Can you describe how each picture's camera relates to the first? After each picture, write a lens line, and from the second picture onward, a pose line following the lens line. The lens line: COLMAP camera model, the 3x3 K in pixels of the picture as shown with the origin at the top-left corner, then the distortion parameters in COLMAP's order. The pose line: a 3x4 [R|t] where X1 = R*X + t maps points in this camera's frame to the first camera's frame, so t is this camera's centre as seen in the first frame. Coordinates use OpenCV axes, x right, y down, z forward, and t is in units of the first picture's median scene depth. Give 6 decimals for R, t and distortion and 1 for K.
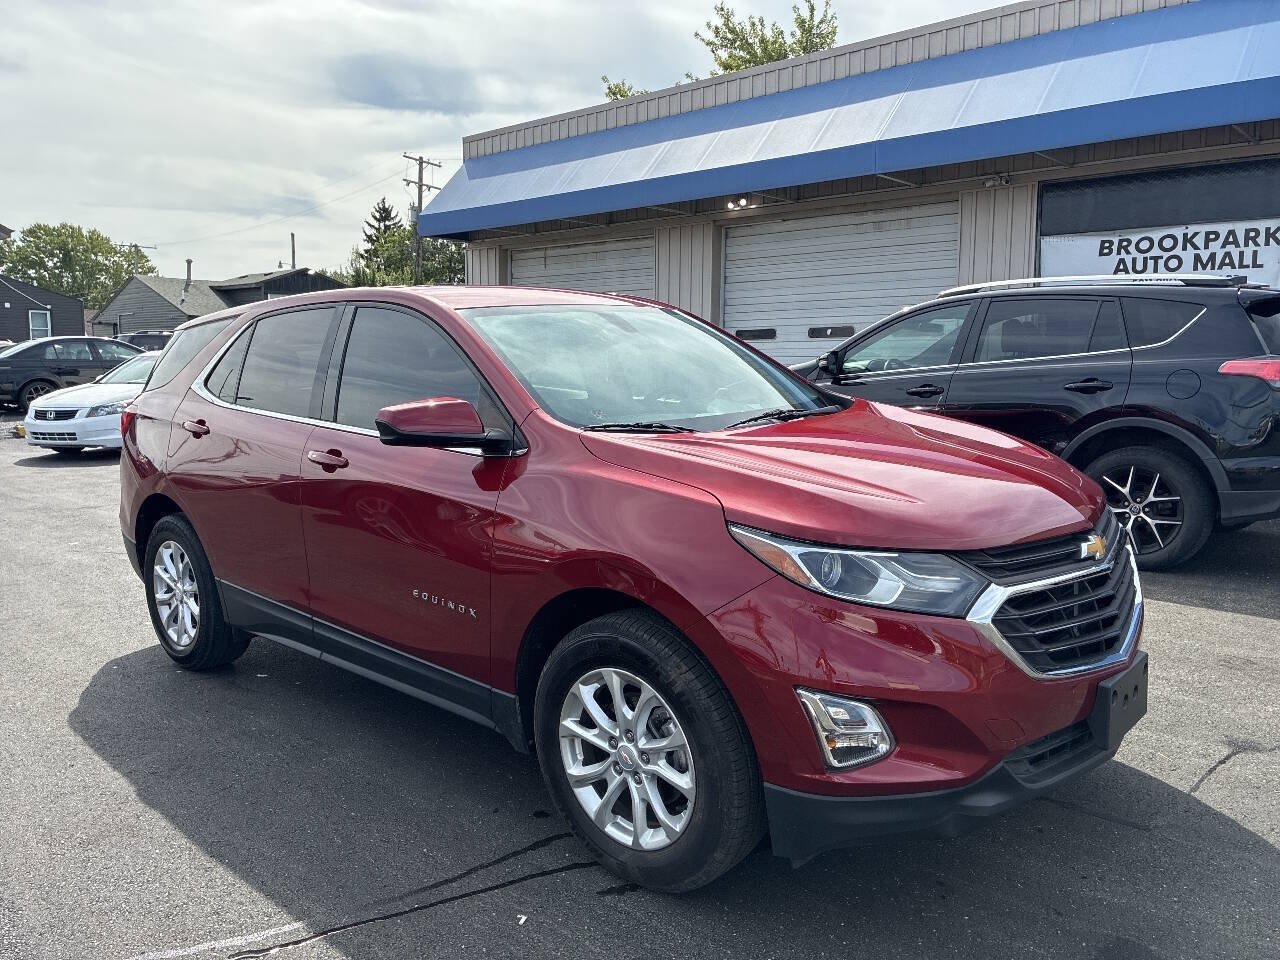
lens RADIAL K [[973.5, 0, 635.8], [0, 973.5, 465.2], [0, 0, 1]] dist [0.053439, -0.095409]
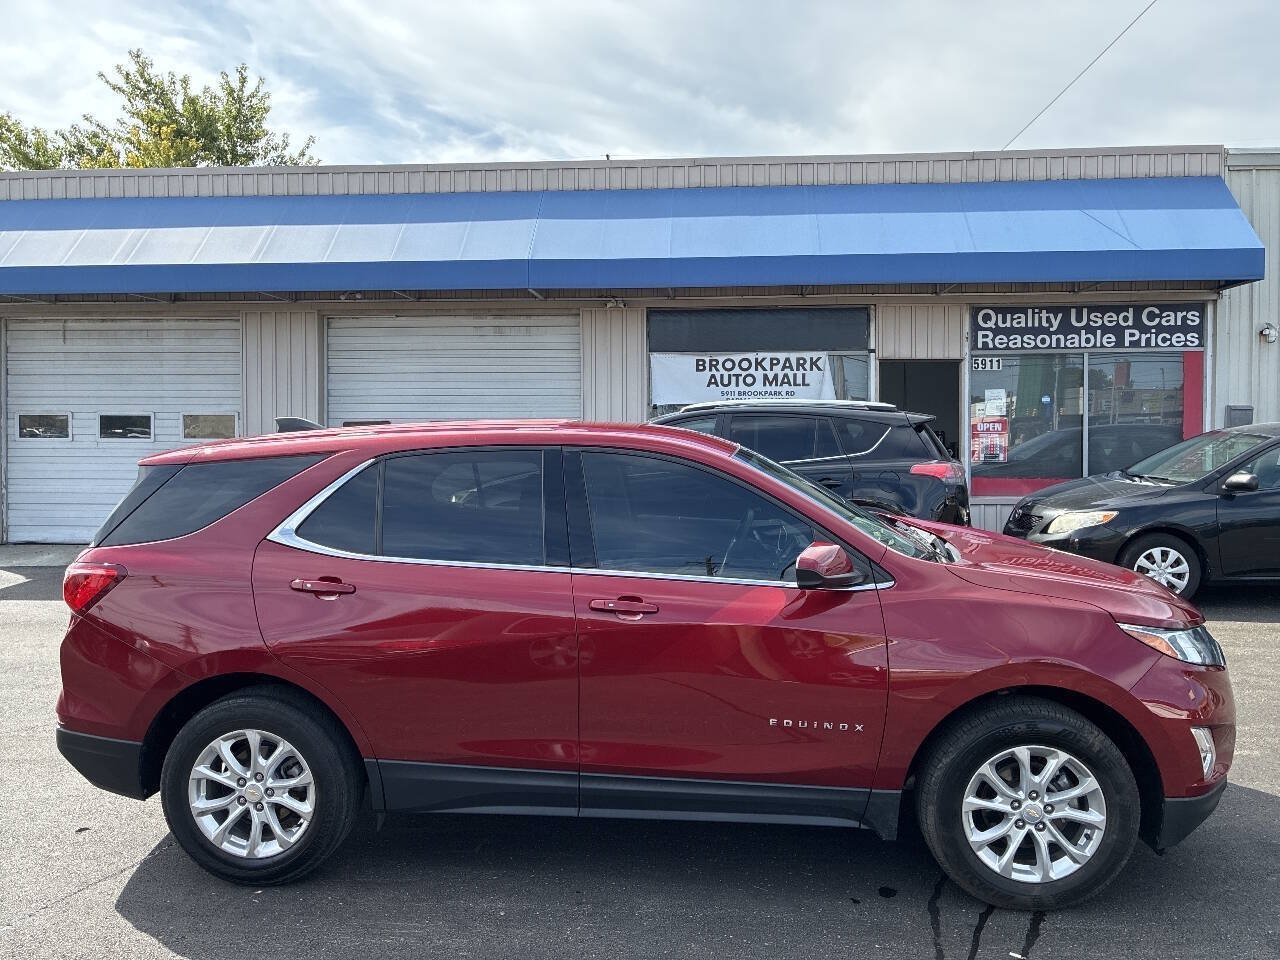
lens RADIAL K [[971.4, 0, 648.5], [0, 971.4, 463.0], [0, 0, 1]] dist [0.014862, -0.003267]
pose [[0.785547, -0.021508, 0.618428, -0.360888], [0.065875, 0.996623, -0.049016, -0.041216], [-0.615285, 0.079243, 0.784311, 0.075640]]
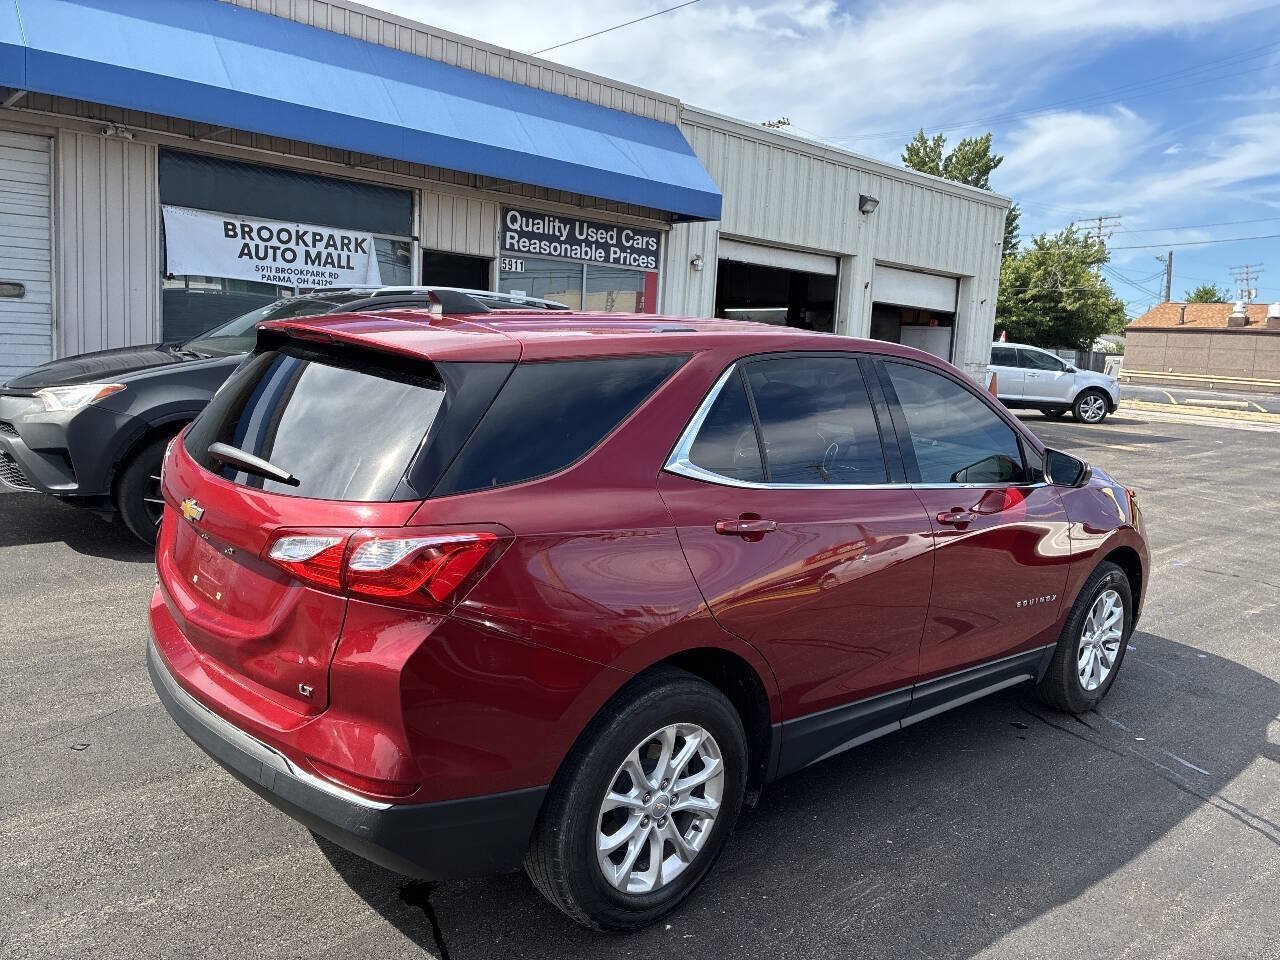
lens RADIAL K [[962.6, 0, 668.3], [0, 962.6, 463.5], [0, 0, 1]] dist [0.010493, -0.000556]
pose [[0.086339, -0.117452, 0.989318, -0.529397], [0.045152, 0.992467, 0.113886, -0.076261], [-0.995242, 0.034837, 0.090992, 0.478195]]
